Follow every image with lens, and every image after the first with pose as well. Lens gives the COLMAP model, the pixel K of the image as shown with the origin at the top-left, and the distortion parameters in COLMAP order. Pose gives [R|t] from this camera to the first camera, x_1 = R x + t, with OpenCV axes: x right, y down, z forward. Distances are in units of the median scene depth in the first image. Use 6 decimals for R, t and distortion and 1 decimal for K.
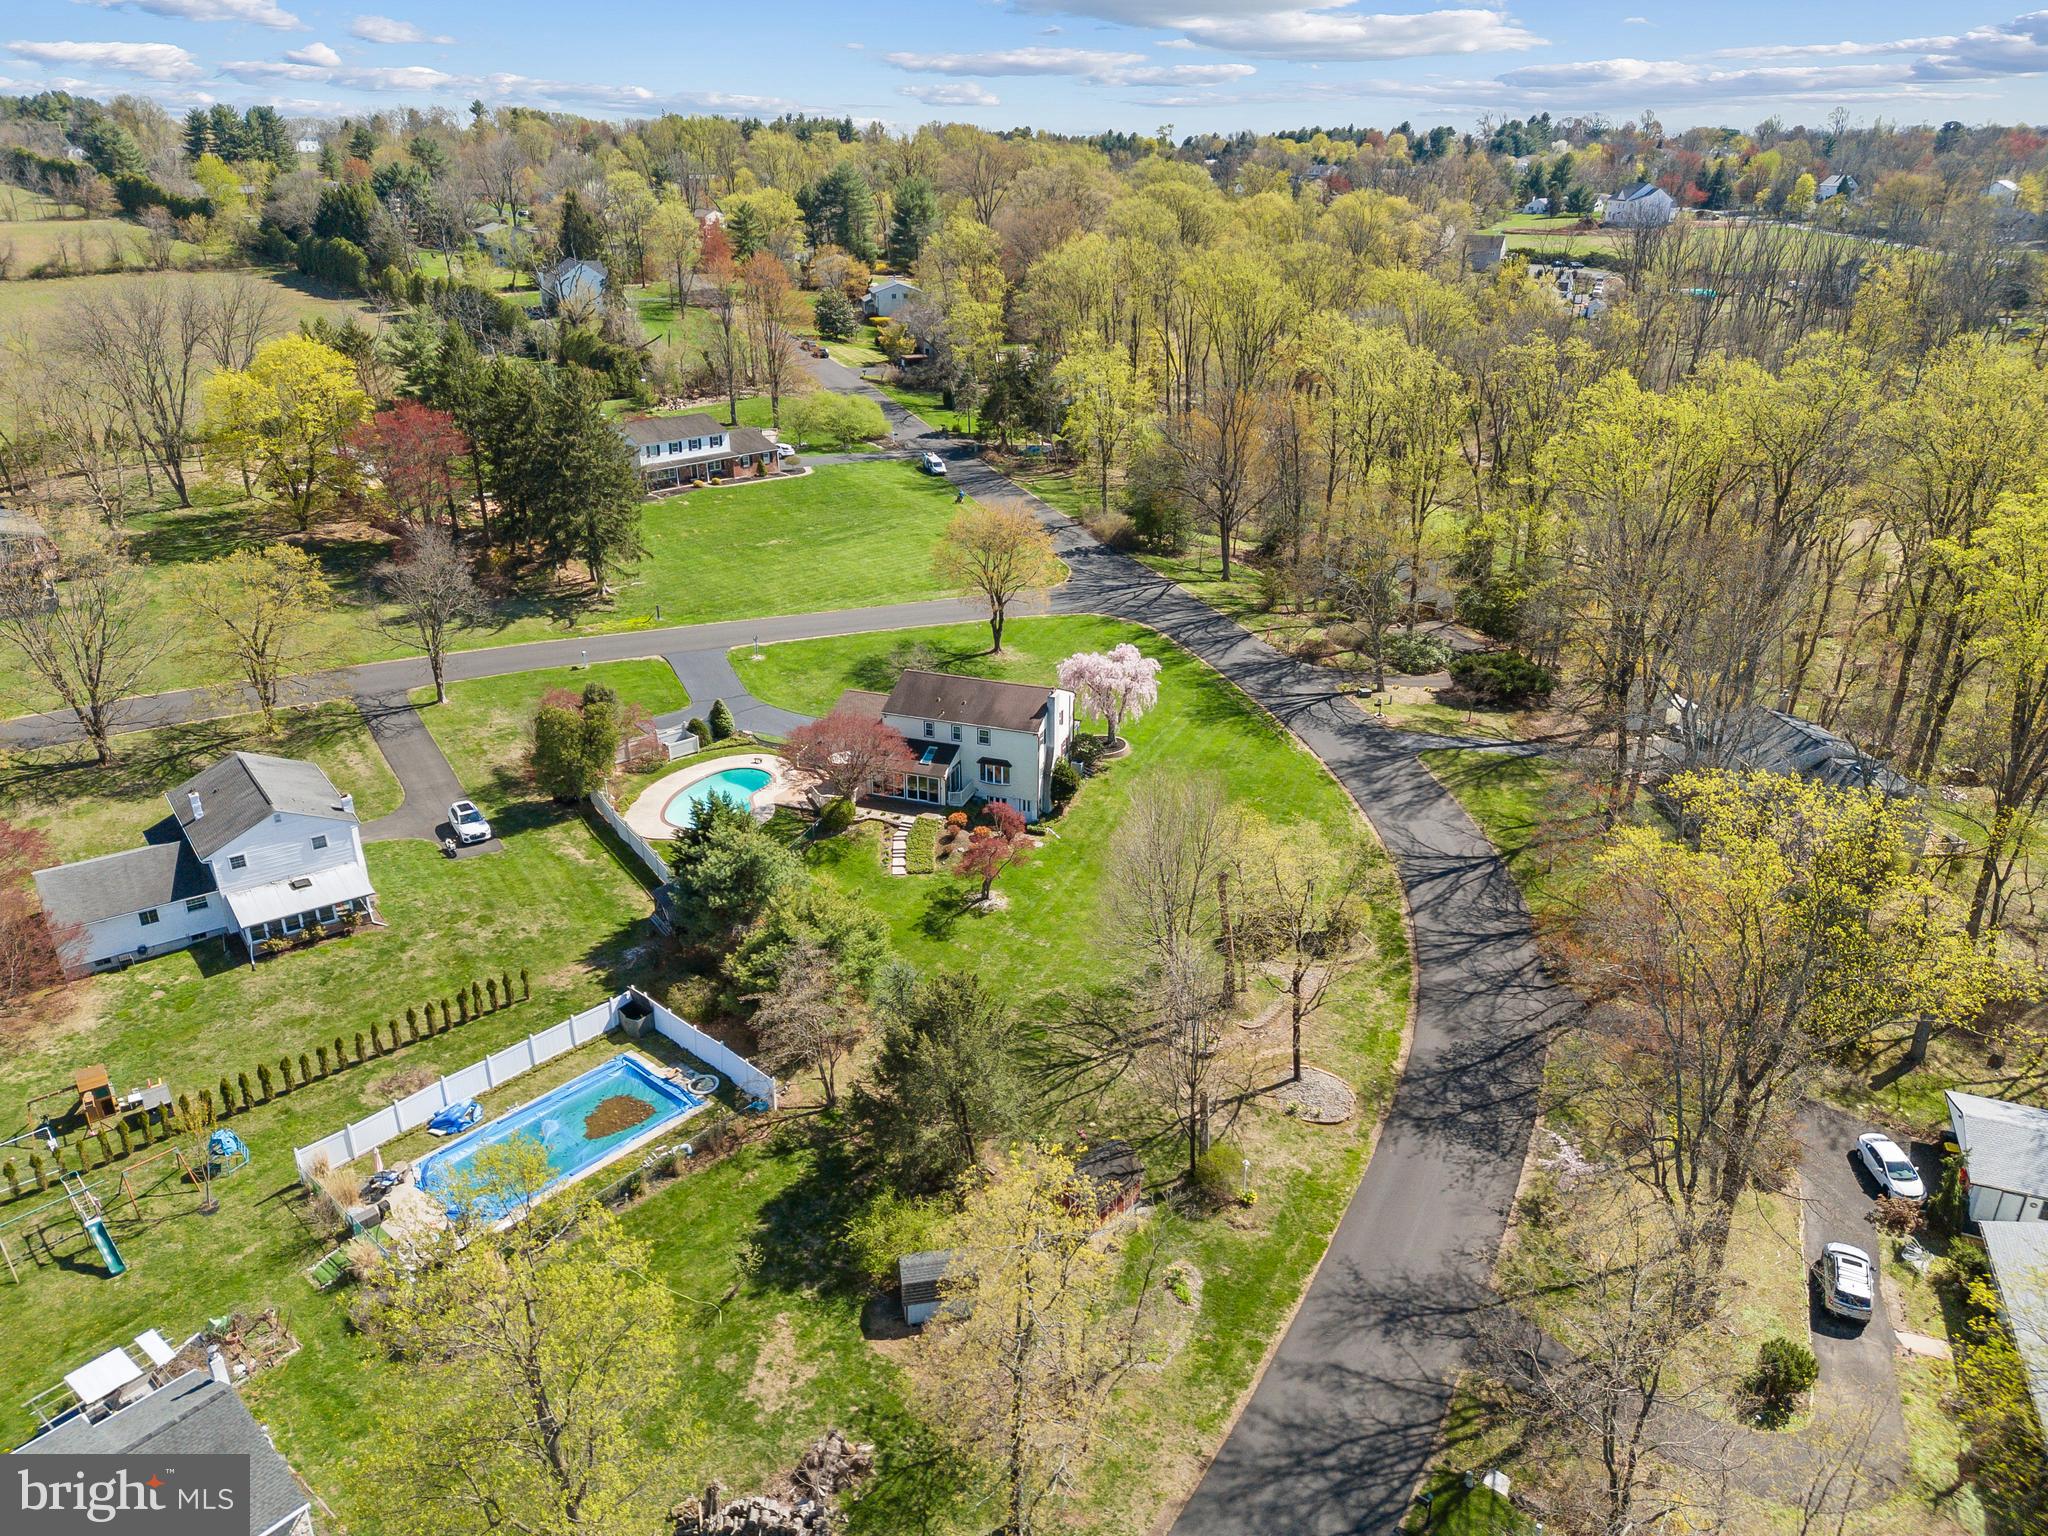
lens RADIAL K [[1422.9, 0, 1024.0], [0, 1422.9, 768.0], [0, 0, 1]] dist [0.106050, -0.109090]
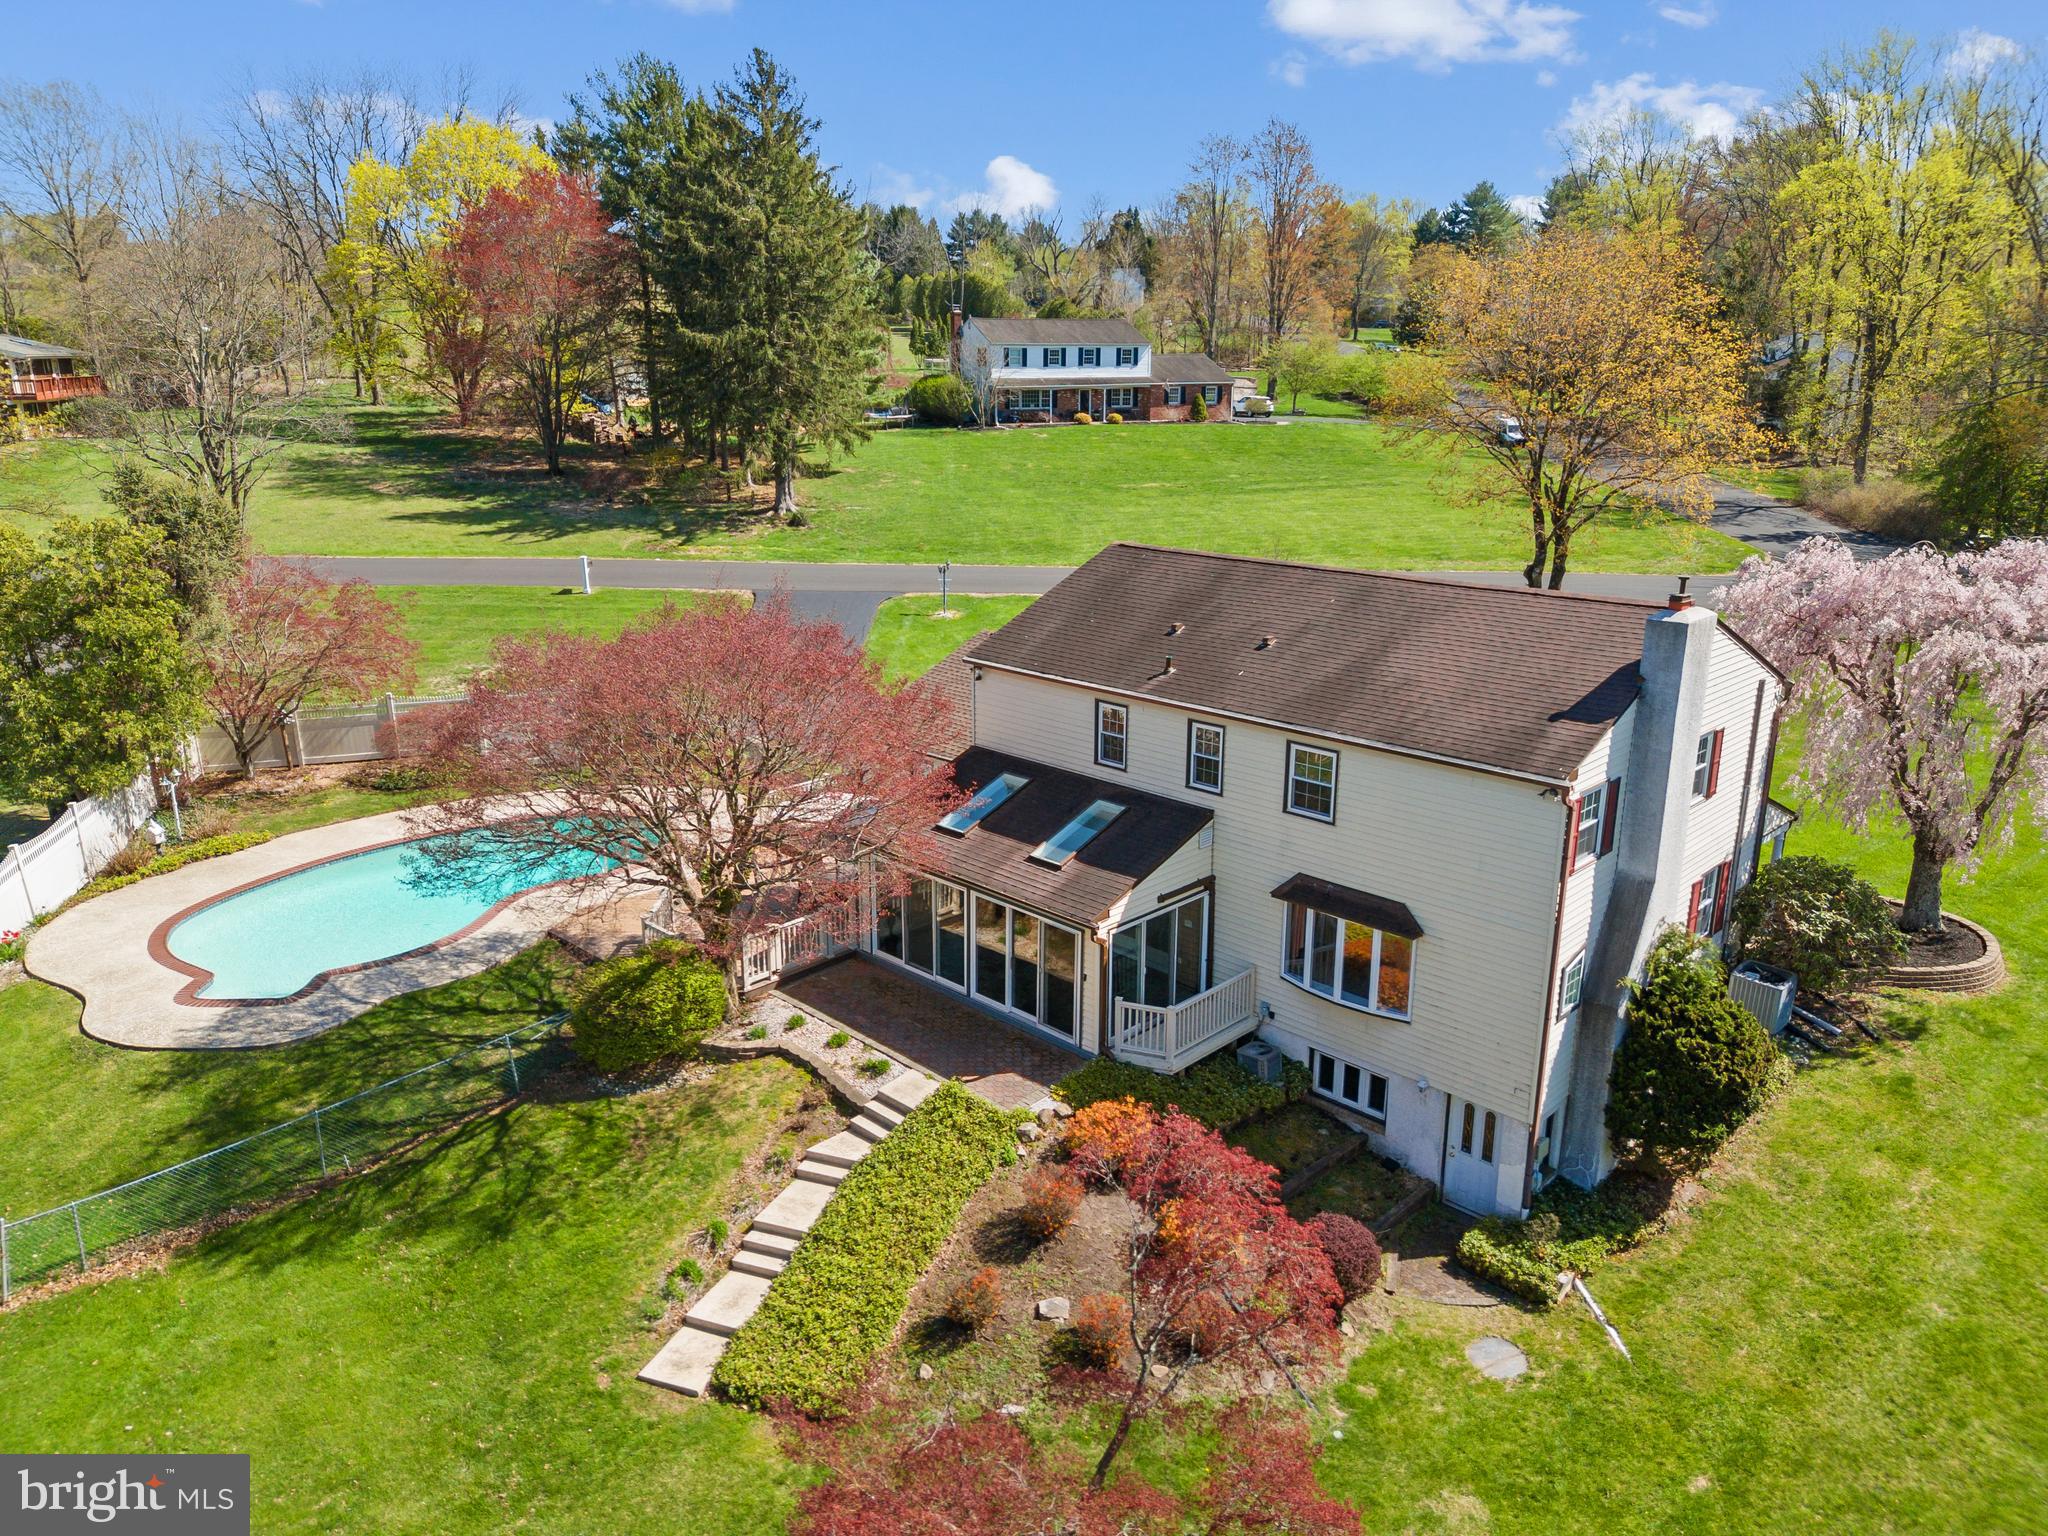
lens RADIAL K [[1422.9, 0, 1024.0], [0, 1422.9, 768.0], [0, 0, 1]] dist [0.106050, -0.109090]
pose [[0.905389, 0.116041, -0.408419, 0.022434], [-0.164438, 0.982690, -0.085324, 0.002351], [0.391448, 0.144411, 0.908798, 0.772379]]
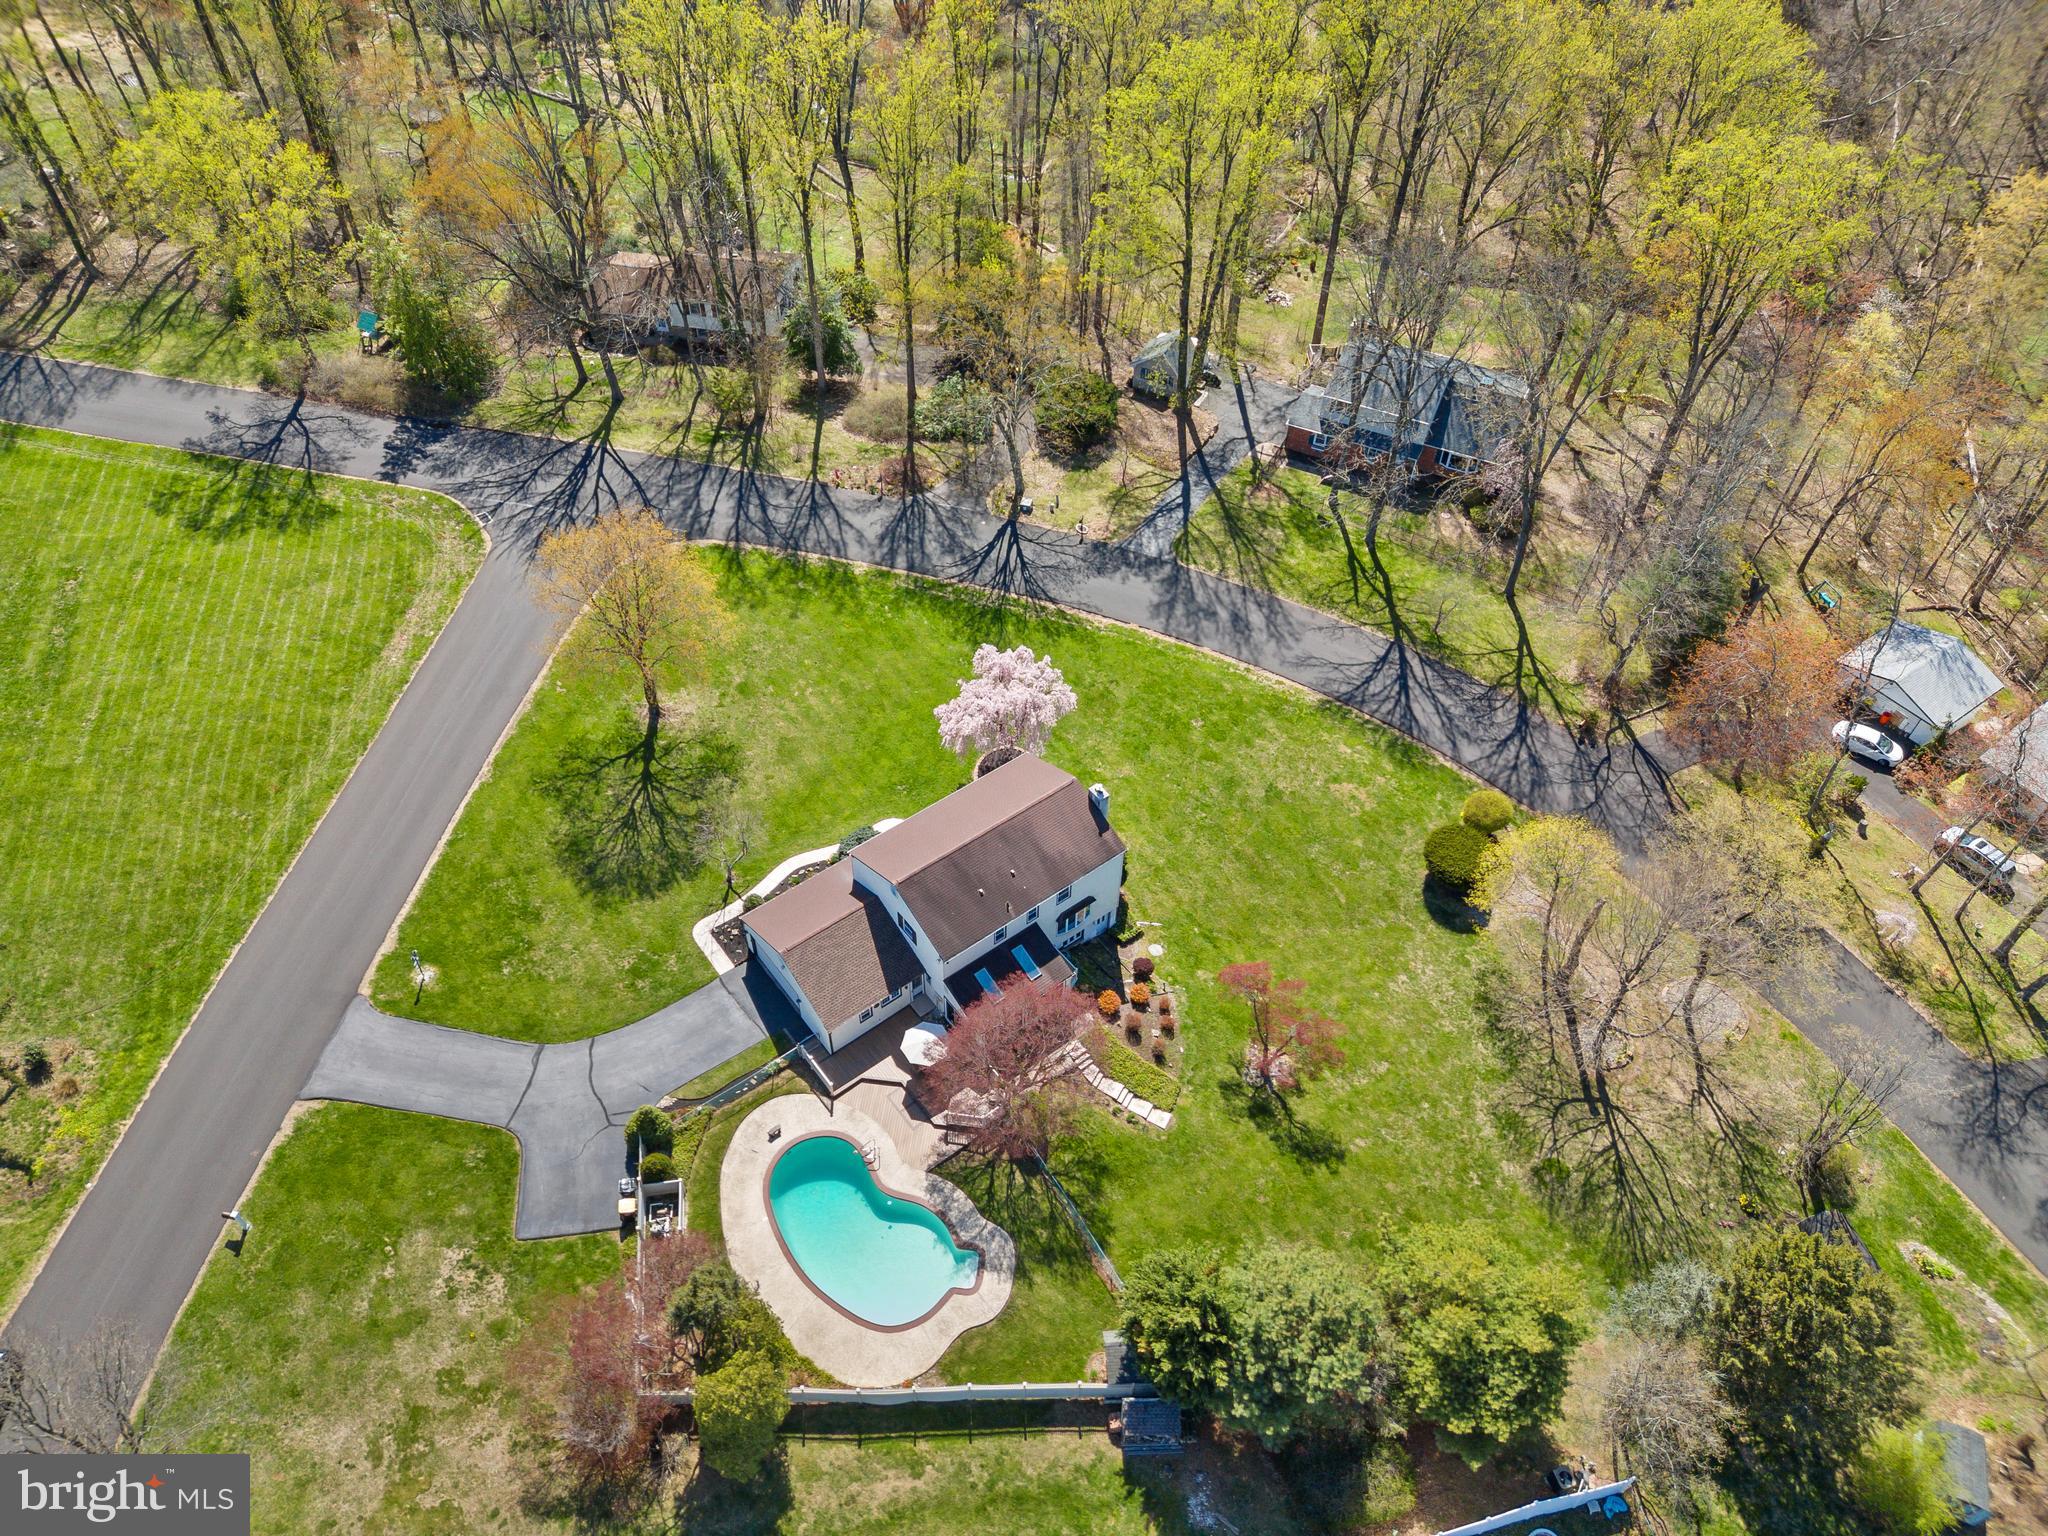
lens RADIAL K [[1422.9, 0, 1024.0], [0, 1422.9, 768.0], [0, 0, 1]] dist [0.106050, -0.109090]
pose [[0.536321, -0.609874, 0.583449, -0.427218], [0.320427, 0.786652, 0.527736, -0.466702], [-0.780824, -0.096083, 0.617318, 0.562671]]
